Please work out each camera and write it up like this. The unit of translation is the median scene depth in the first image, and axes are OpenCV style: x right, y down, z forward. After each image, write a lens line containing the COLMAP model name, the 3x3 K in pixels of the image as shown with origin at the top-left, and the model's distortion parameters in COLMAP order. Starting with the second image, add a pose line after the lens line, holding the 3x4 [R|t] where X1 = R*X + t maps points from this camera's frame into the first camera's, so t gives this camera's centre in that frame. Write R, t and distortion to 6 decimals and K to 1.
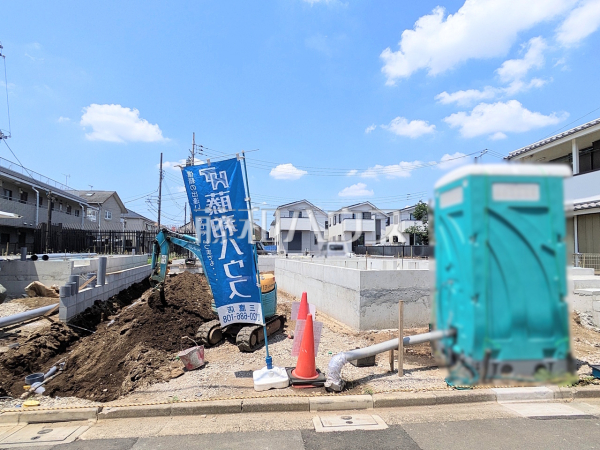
lens RADIAL K [[330.9, 0, 301.4], [0, 330.9, 241.6], [0, 0, 1]] dist [0.002612, 0.000312]
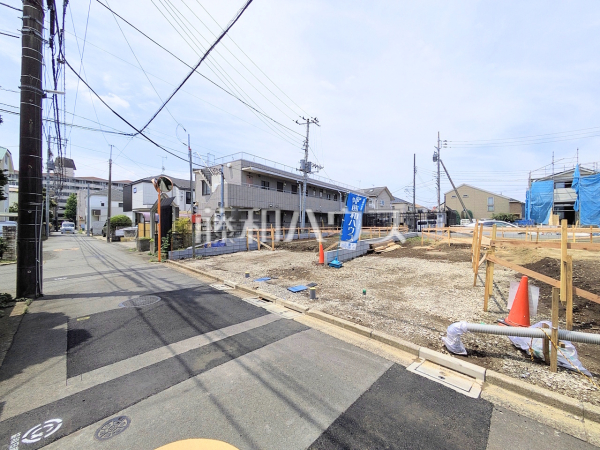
lens RADIAL K [[236.6, 0, 299.8], [0, 236.6, 224.1], [0, 0, 1]] dist [0.000771, 0.000512]
pose [[0.630218, -0.011432, -0.776334, 0.109188], [0.029673, 0.999516, 0.009370, -0.004699], [0.775851, -0.028941, 0.630252, 0.020984]]
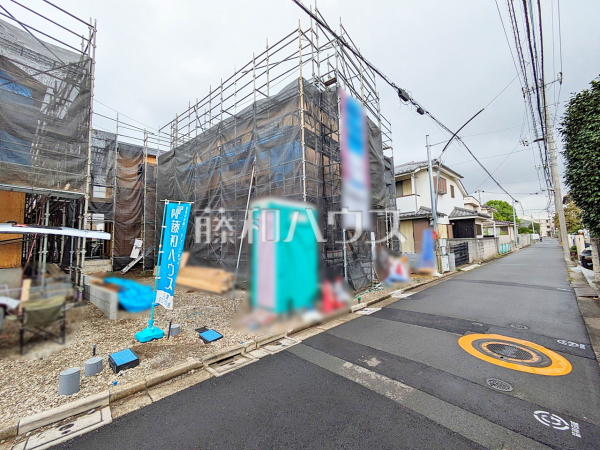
lens RADIAL K [[236.6, 0, 299.8], [0, 236.6, 224.1], [0, 0, 1]] dist [0.000771, 0.000512]
pose [[0.799939, 0.015843, 0.599872, -0.323636], [0.019864, 0.998404, -0.052857, -0.010844], [-0.599752, 0.054199, 0.798348, -0.044500]]
